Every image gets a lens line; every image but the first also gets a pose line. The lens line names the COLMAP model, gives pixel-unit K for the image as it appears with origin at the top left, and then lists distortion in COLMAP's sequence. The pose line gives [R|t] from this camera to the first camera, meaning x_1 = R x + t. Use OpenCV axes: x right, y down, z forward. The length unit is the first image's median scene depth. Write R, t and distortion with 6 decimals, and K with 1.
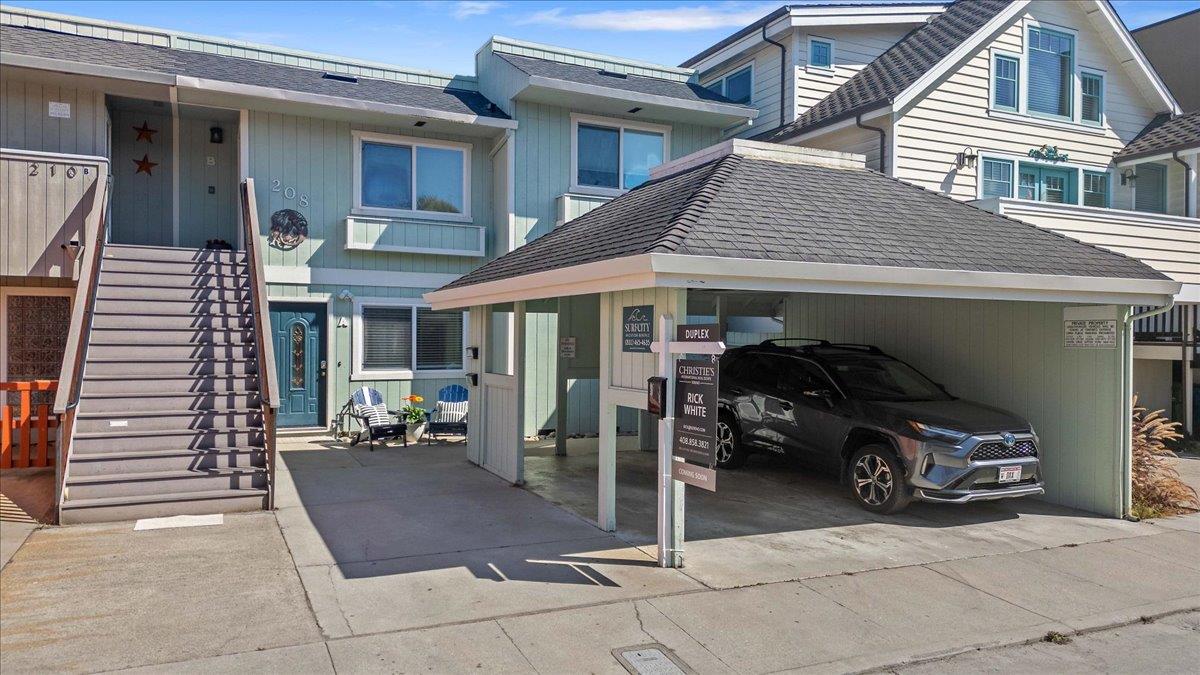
lens RADIAL K [[834.2, 0, 603.6], [0, 834.2, 337.9], [0, 0, 1]] dist [0.085406, -0.103855]
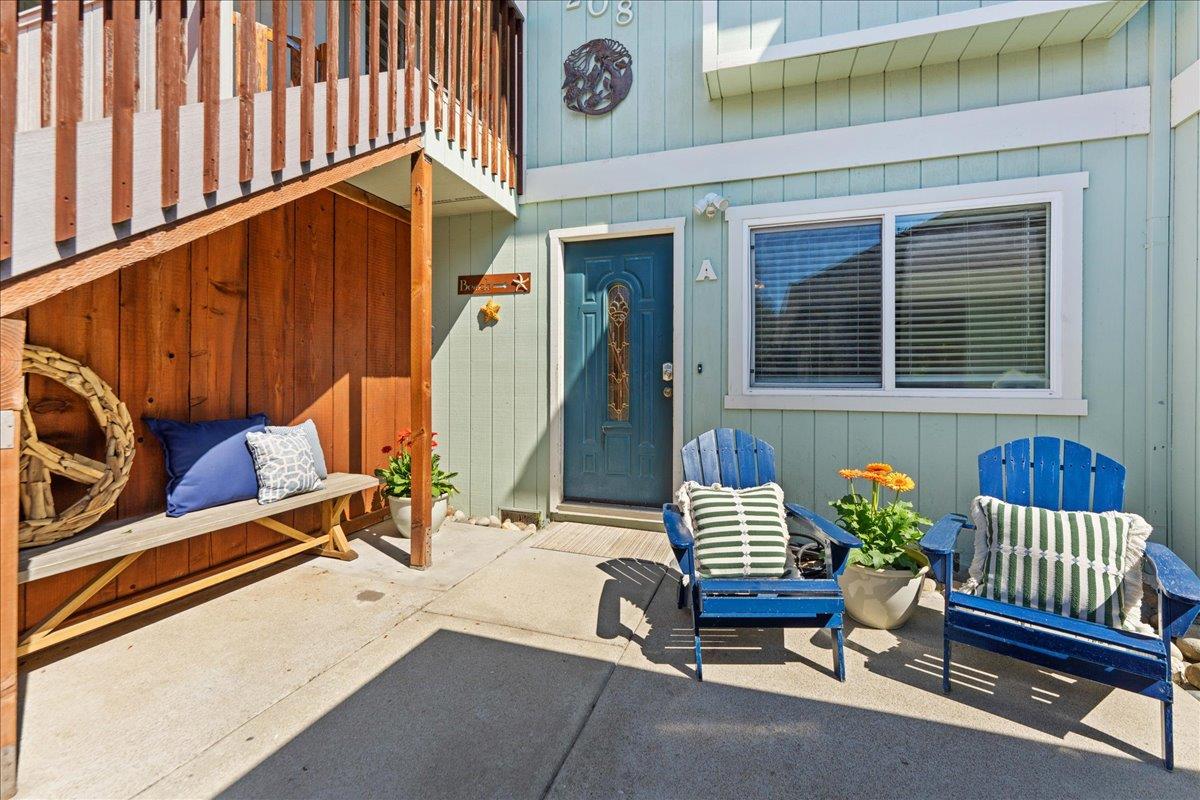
lens RADIAL K [[525.4, 0, 615.8], [0, 525.4, 389.6], [0, 0, 1]] dist [0.000359, -0.000046]
pose [[0.740904, 0.002536, -0.671606, -0.166707], [-0.000051, 0.999993, 0.003719, 0.039872], [0.671611, -0.002721, 0.740899, 0.778013]]
